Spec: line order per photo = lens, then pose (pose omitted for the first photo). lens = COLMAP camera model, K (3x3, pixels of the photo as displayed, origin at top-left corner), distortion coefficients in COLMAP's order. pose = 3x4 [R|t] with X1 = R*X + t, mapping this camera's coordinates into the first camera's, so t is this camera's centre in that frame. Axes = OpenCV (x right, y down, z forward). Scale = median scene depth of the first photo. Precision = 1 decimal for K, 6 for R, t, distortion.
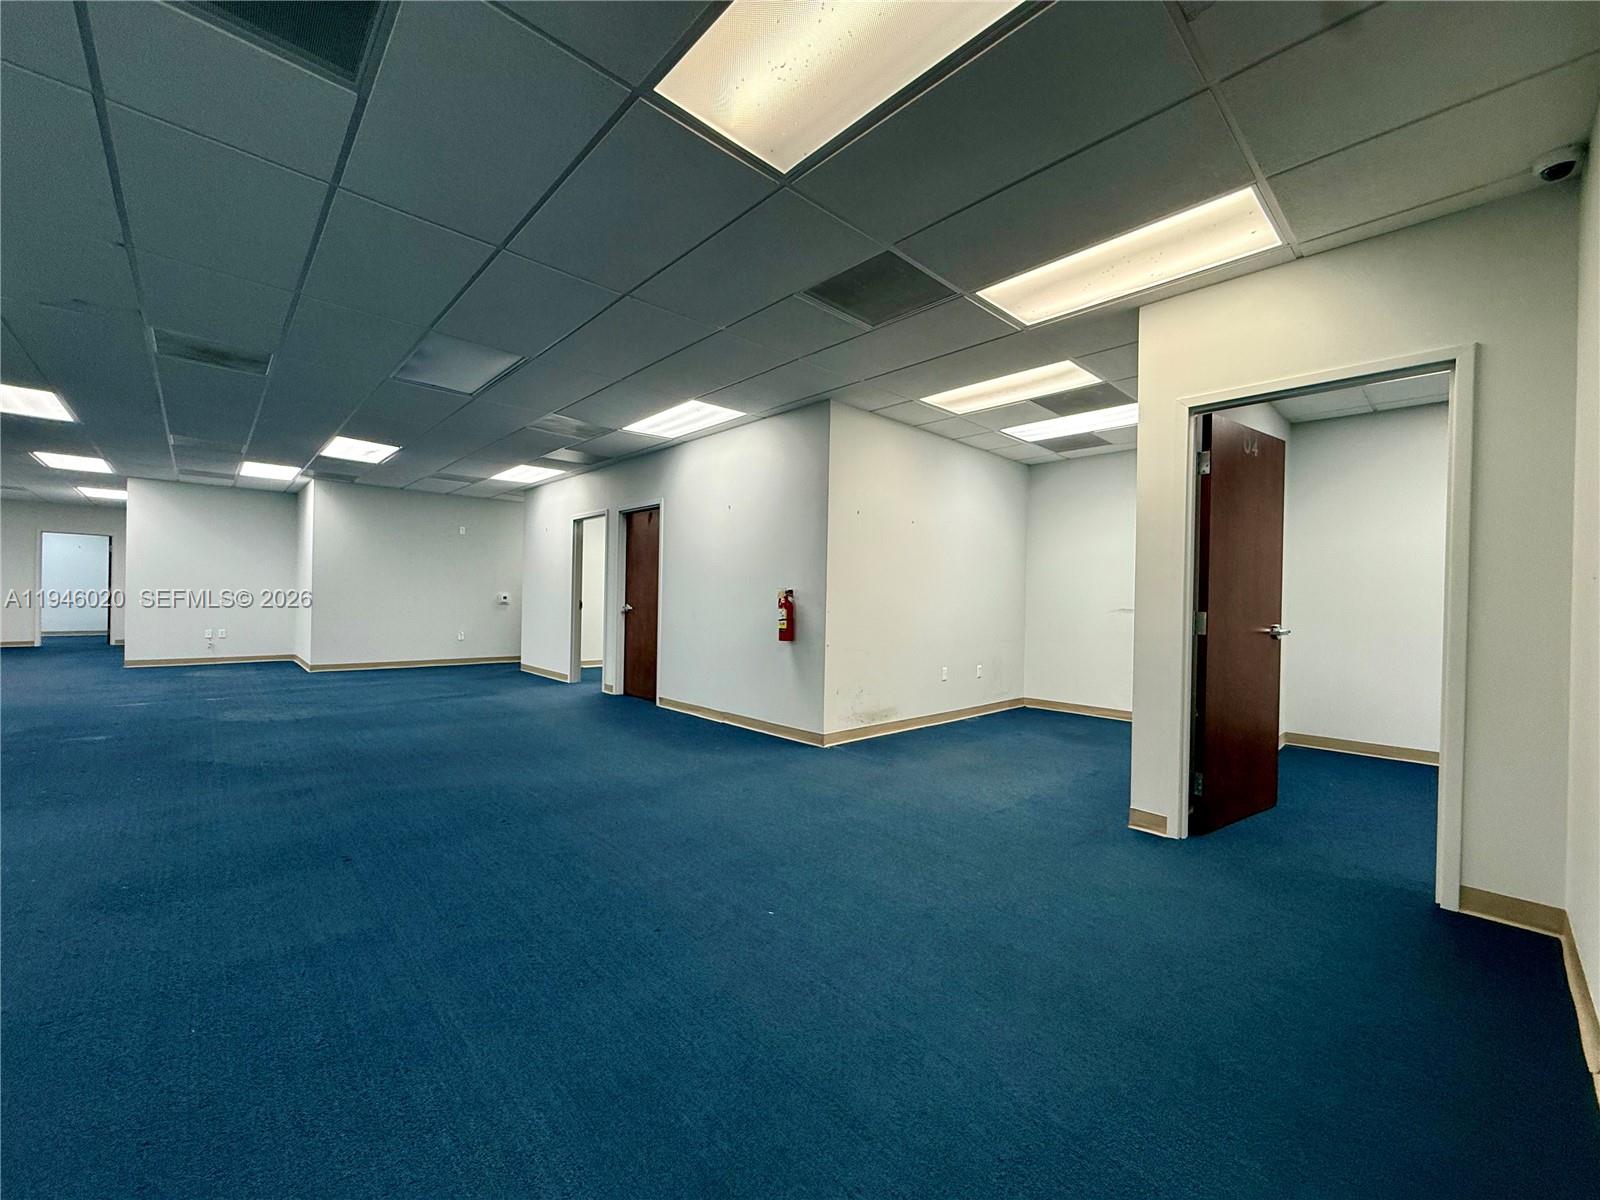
lens RADIAL K [[636.7, 0, 795.7], [0, 636.7, 605.5], [0, 0, 1]] dist [-0.002045, -0.000253]
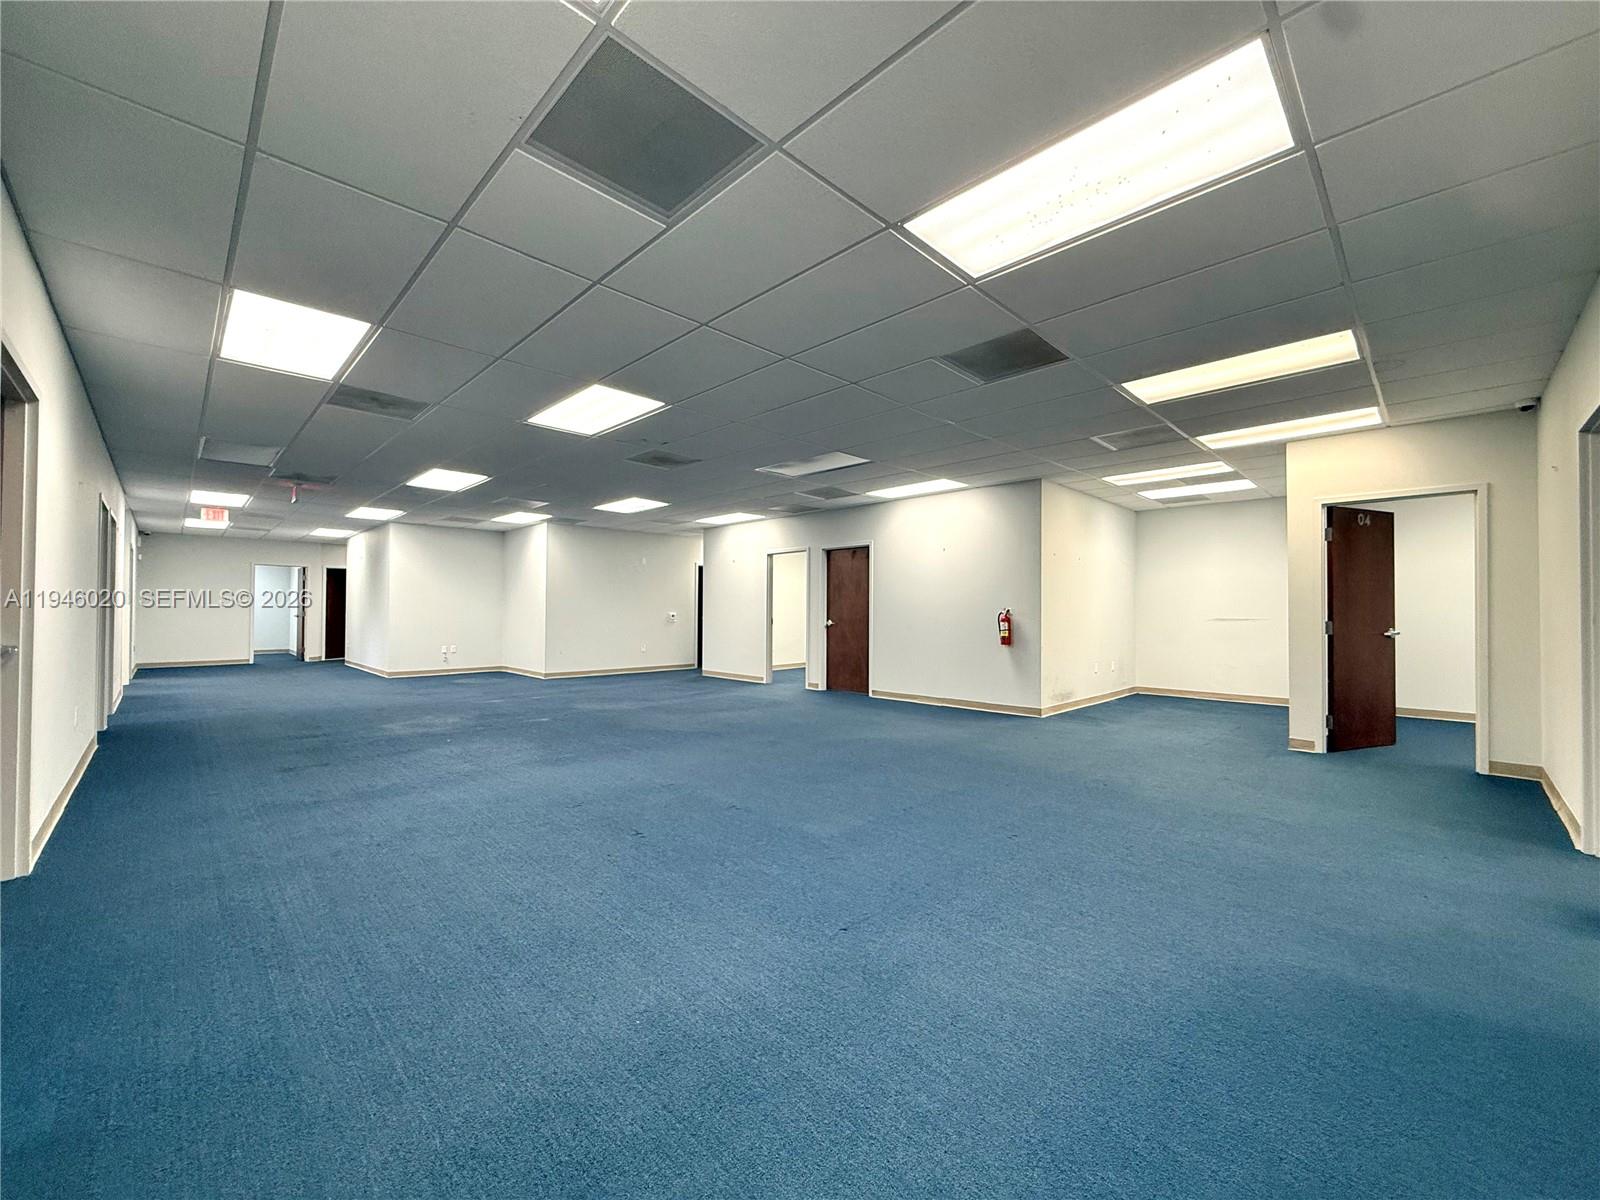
lens RADIAL K [[636.7, 0, 793.1], [0, 636.7, 605.6], [0, 0, 1]] dist [-0.002045, -0.000253]
pose [[0.999663, -0.014049, 0.021827, -0.507152], [0.014431, 0.999744, -0.017427, -0.014401], [-0.021577, 0.017737, 0.999610, -0.410023]]
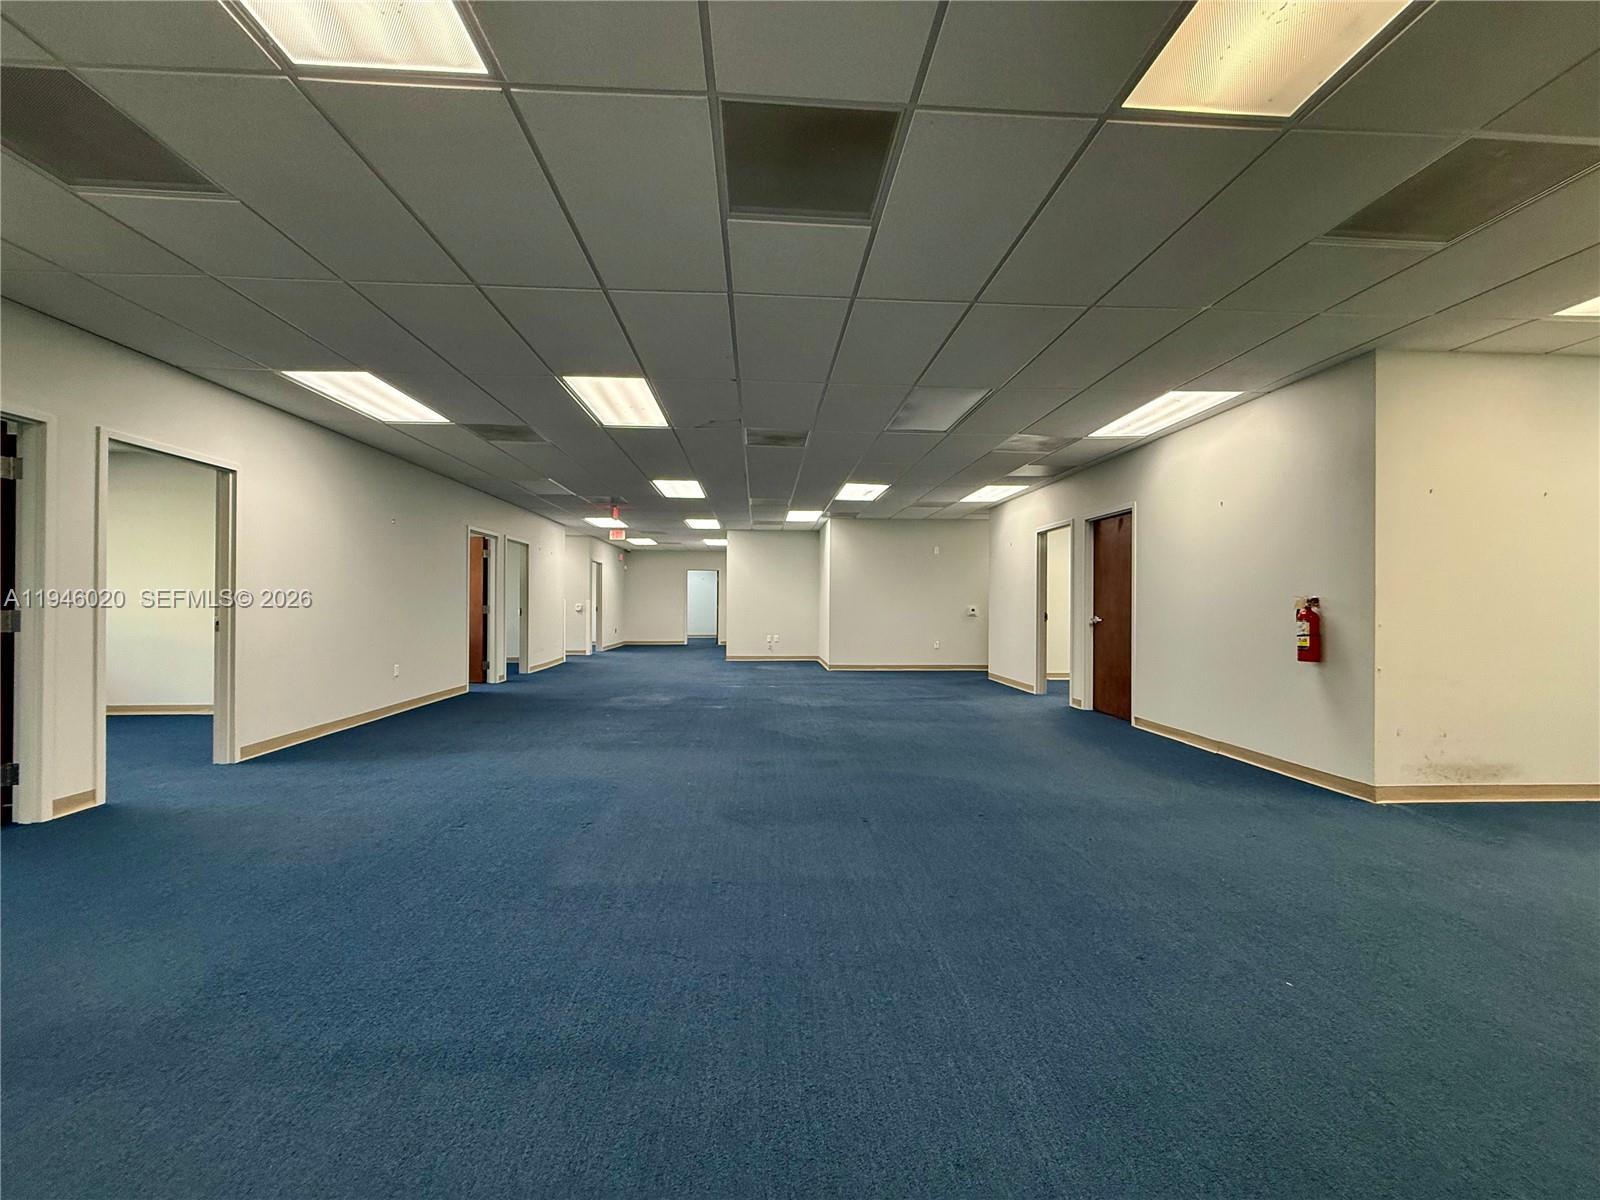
lens RADIAL K [[636.7, 0, 792.3], [0, 636.7, 602.2], [0, 0, 1]] dist [-0.002045, -0.000253]
pose [[0.764678, -0.017895, -0.644164, 0.004237], [0.003919, 0.999725, -0.023120, -0.003314], [0.644401, 0.015155, 0.764538, -0.035254]]
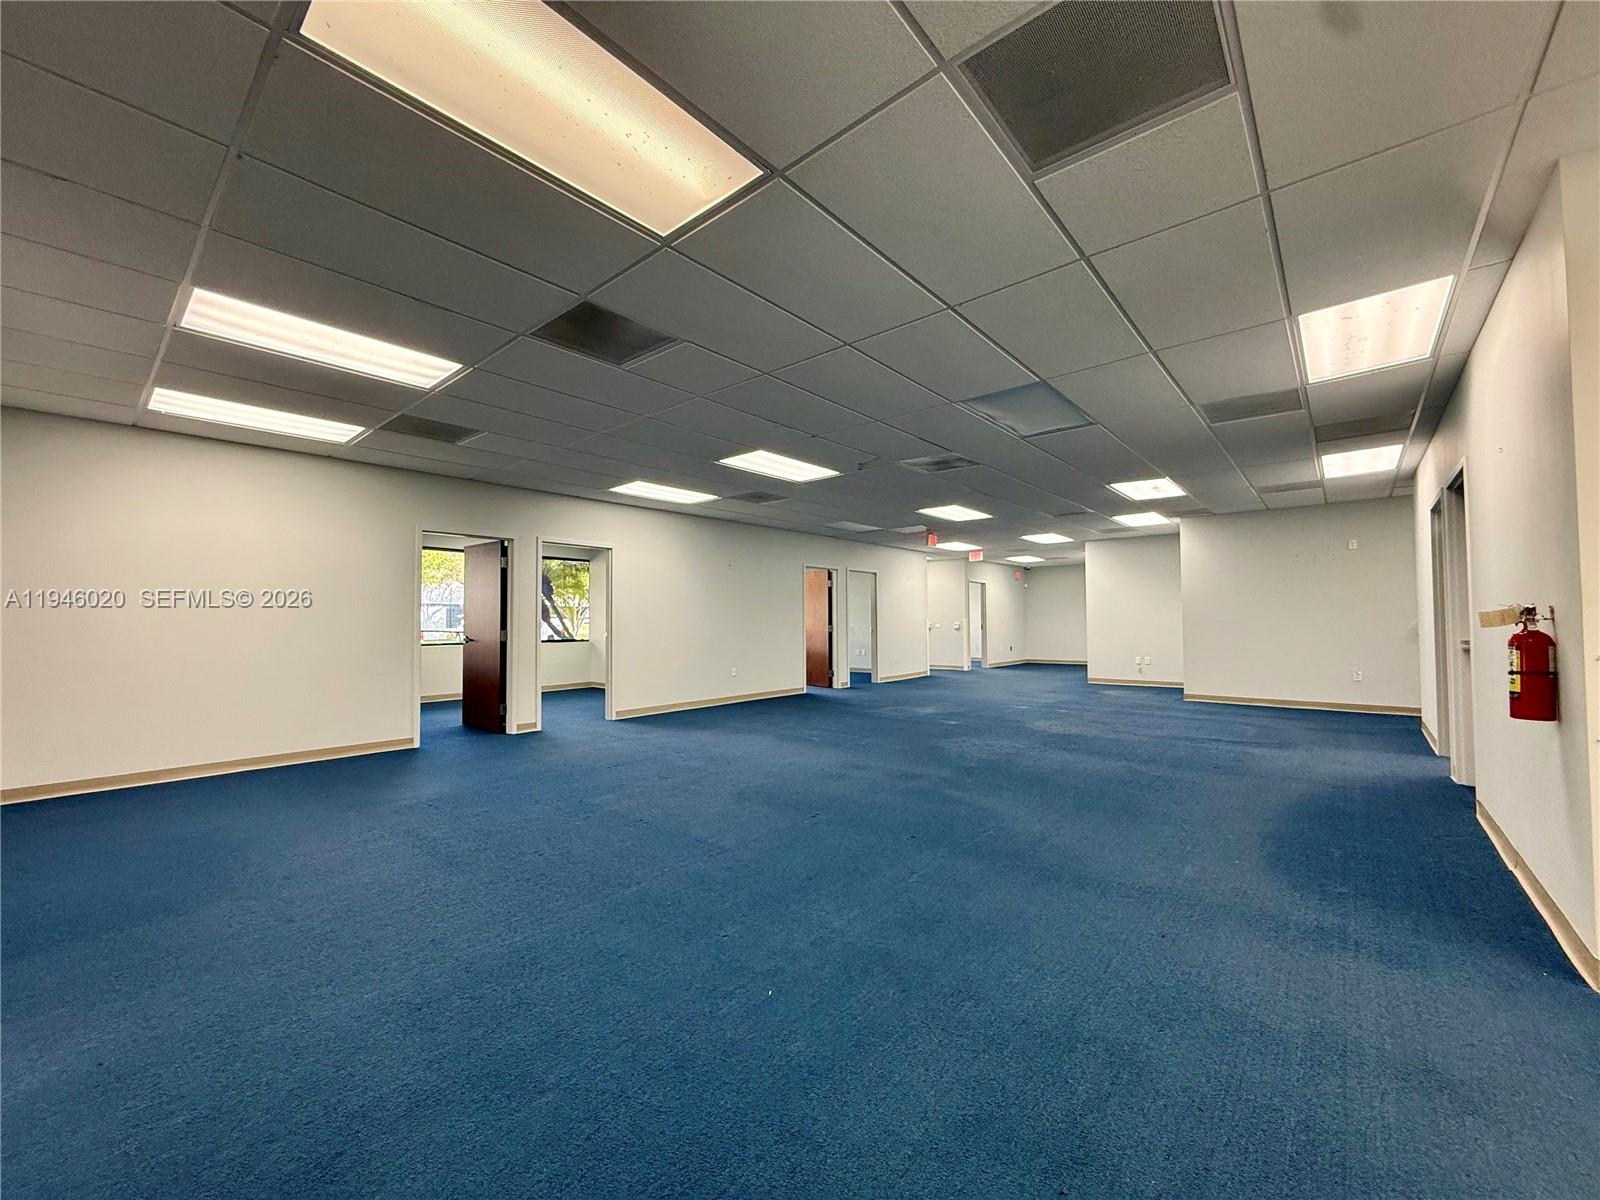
lens RADIAL K [[636.7, 0, 793.9], [0, 636.7, 601.0], [0, 0, 1]] dist [-0.002045, -0.000253]
pose [[0.098232, -0.052536, -0.993776, 0.377688], [-0.001644, 0.998596, -0.052953, -0.004356], [0.995162, 0.006835, 0.098007, 0.412841]]
